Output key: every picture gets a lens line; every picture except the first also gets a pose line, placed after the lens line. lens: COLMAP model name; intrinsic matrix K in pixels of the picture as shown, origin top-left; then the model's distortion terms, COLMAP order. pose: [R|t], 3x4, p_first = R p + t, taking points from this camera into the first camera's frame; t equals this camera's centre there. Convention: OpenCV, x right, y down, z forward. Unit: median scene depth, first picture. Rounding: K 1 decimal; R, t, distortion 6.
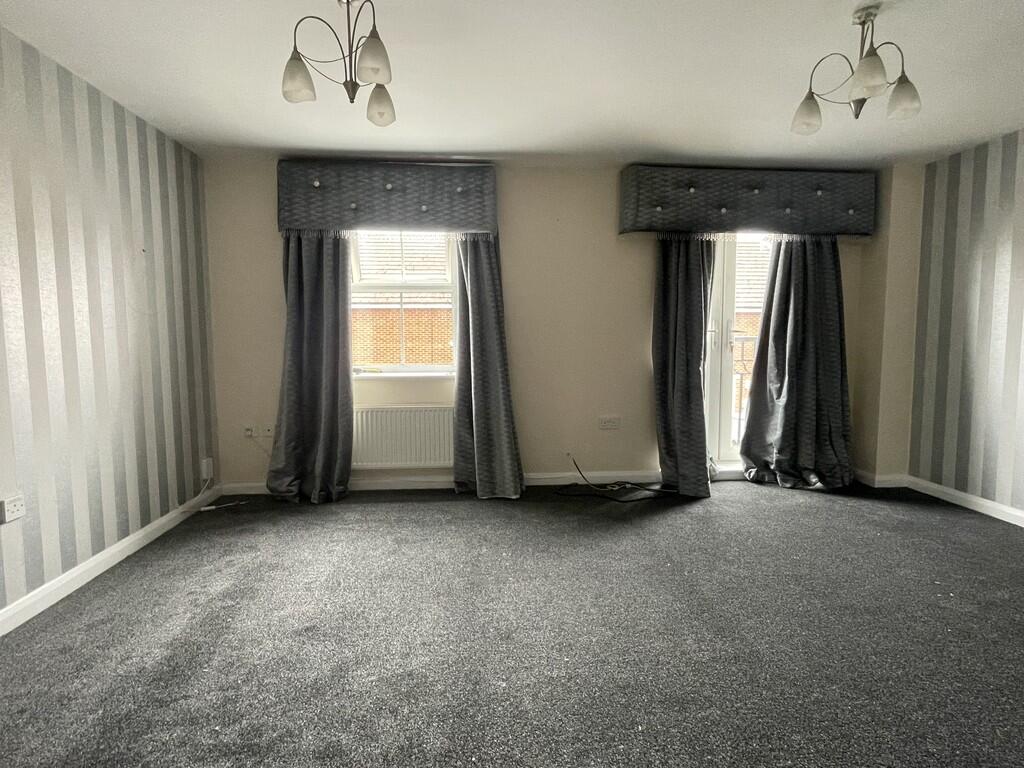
lens RADIAL K [[512.3, 0, 511.5], [0, 512.3, 381.4], [0, 0, 1]] dist [-0.001893, -0.000414]
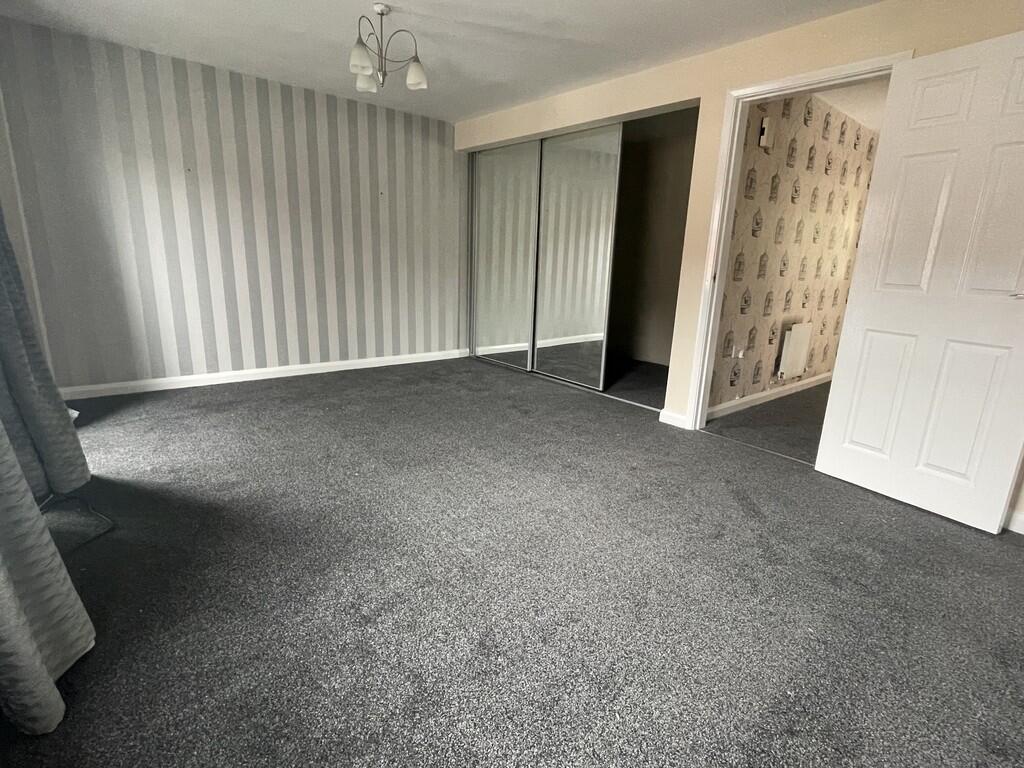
lens RADIAL K [[512.3, 0, 510.6], [0, 512.3, 384.8], [0, 0, 1]] dist [-0.001893, -0.000414]
pose [[-0.594589, -0.209195, 0.776338, -0.453153], [0.033723, 0.958221, 0.284034, -0.060039], [-0.803322, 0.195064, -0.562693, 0.966717]]
